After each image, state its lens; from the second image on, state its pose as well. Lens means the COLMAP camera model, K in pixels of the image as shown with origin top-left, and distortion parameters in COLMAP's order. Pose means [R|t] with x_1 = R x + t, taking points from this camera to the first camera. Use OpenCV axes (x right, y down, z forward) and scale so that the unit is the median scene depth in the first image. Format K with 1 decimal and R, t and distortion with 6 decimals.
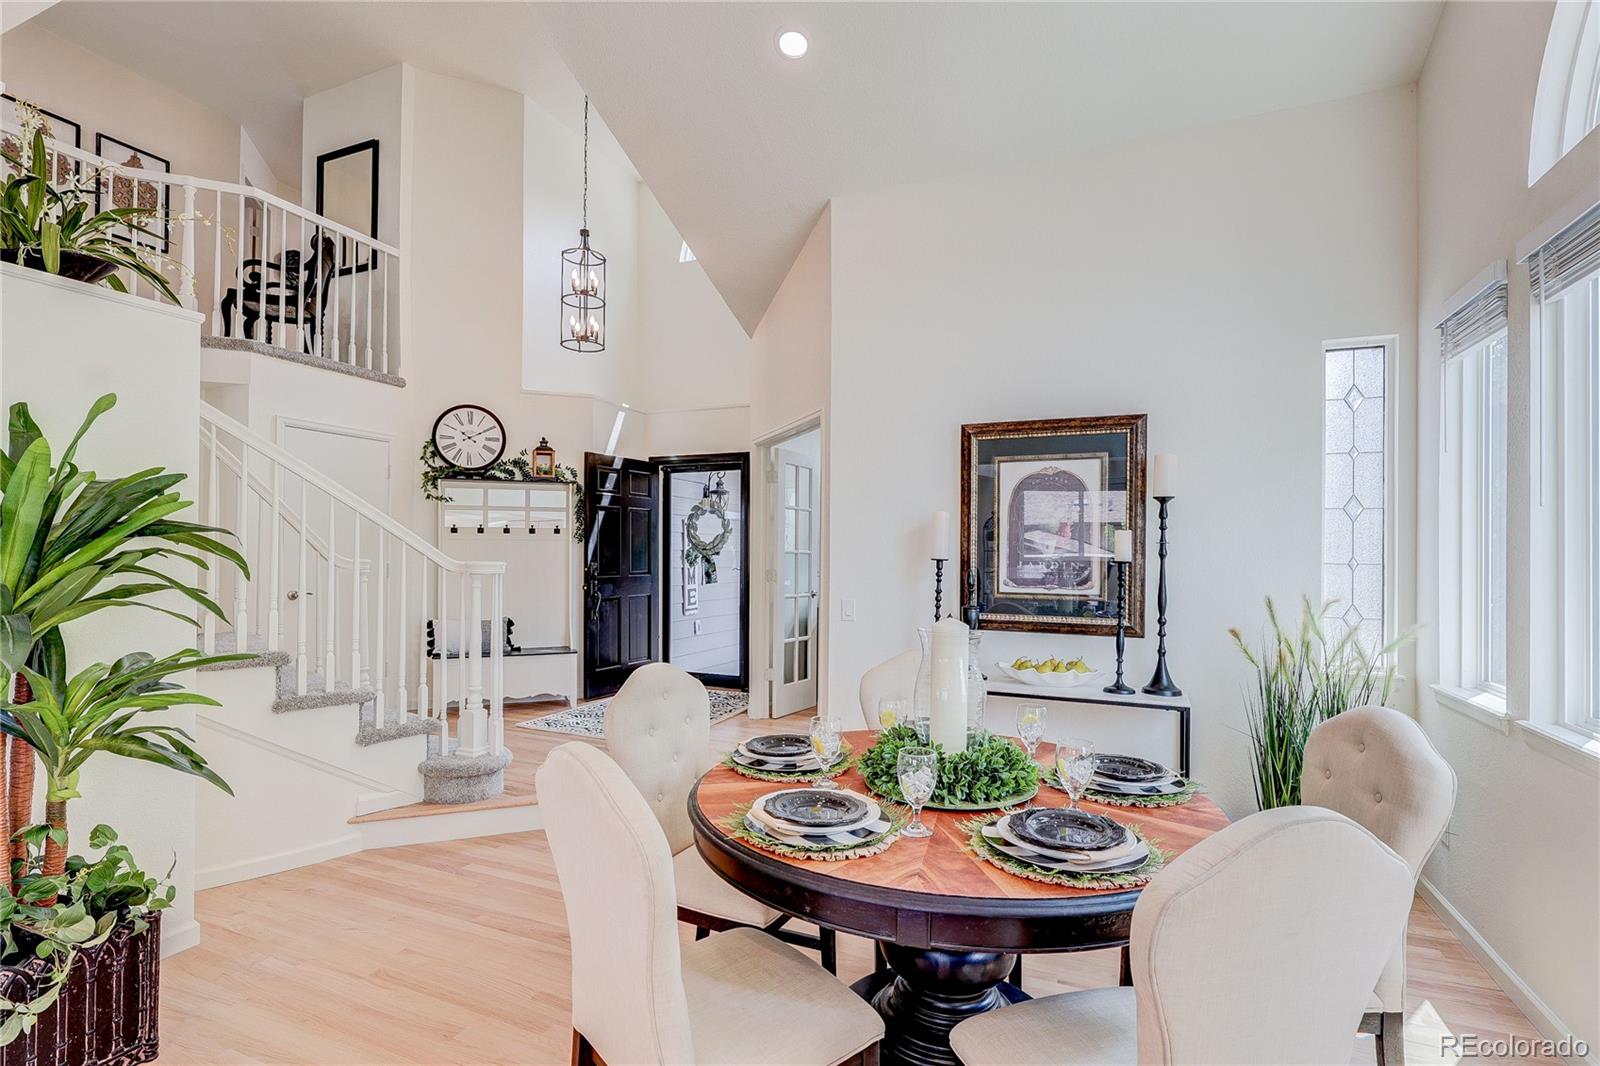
lens RADIAL K [[748.5, 0, 802.3], [0, 748.5, 539.6], [0, 0, 1]] dist [-0.006232, -0.000438]
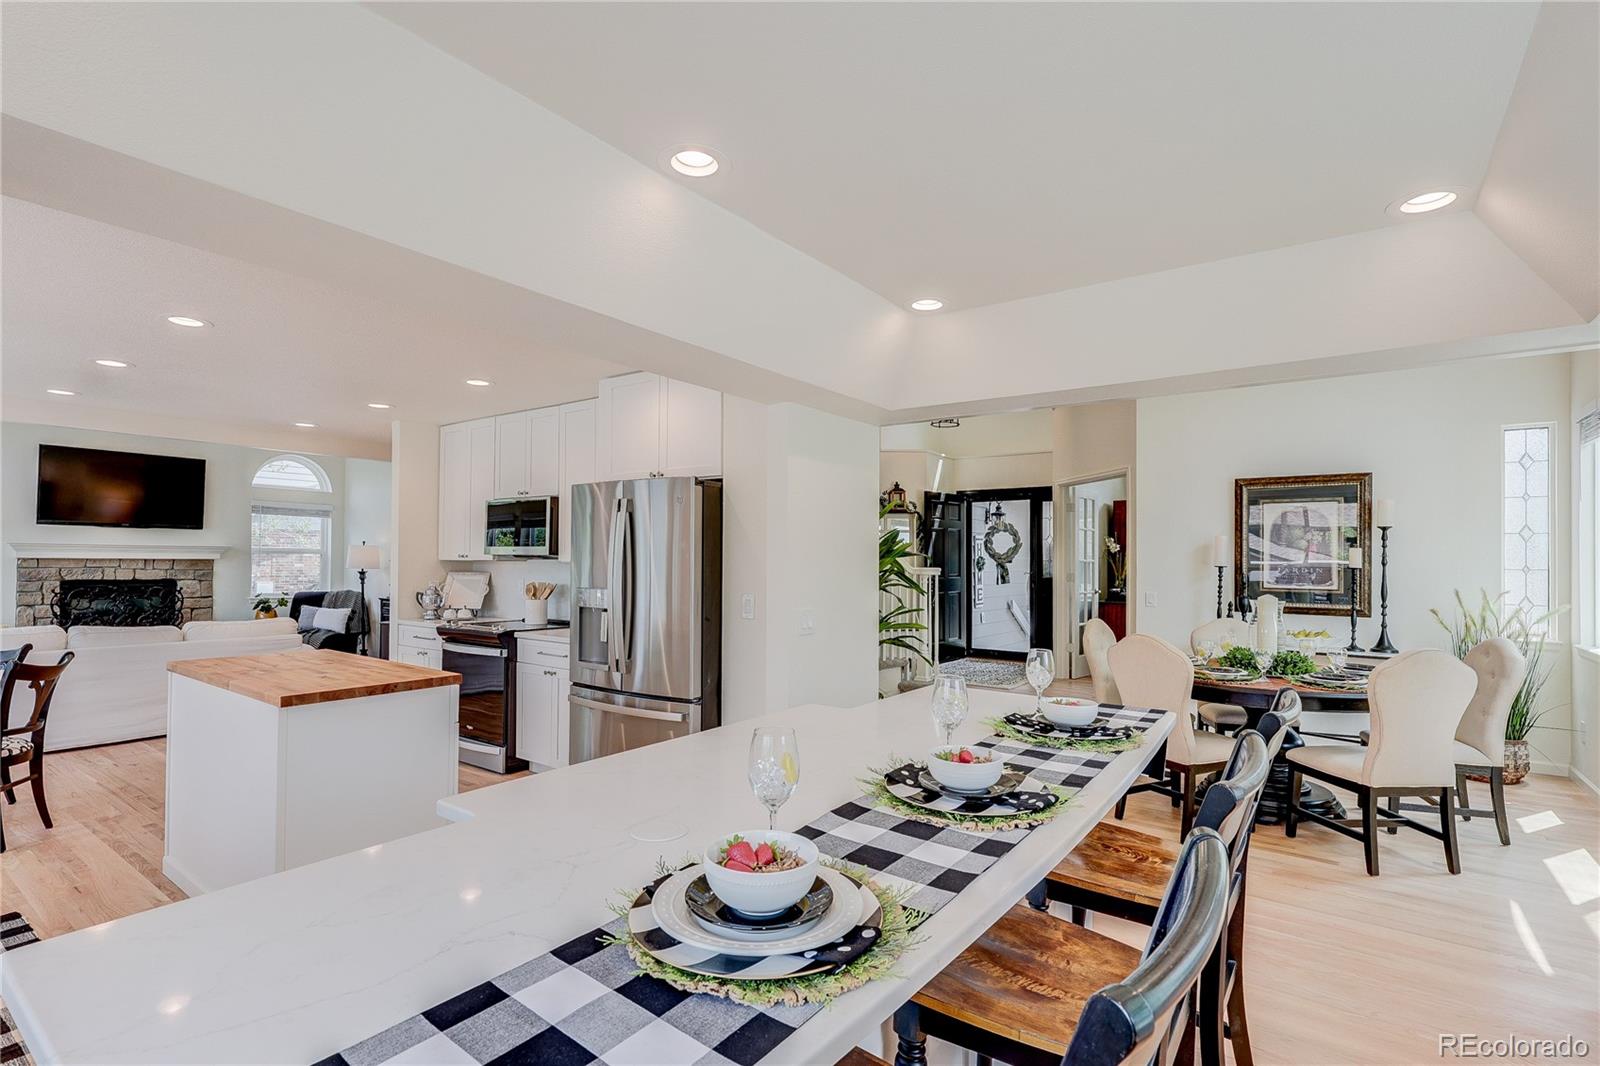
lens RADIAL K [[748.5, 0, 797.7], [0, 748.5, 544.1], [0, 0, 1]] dist [-0.006232, -0.000438]
pose [[0.974730, -0.006321, -0.223295, -0.352075], [0.006020, 0.999980, -0.002029, -0.023891], [0.223304, 0.000634, 0.974749, -0.765269]]
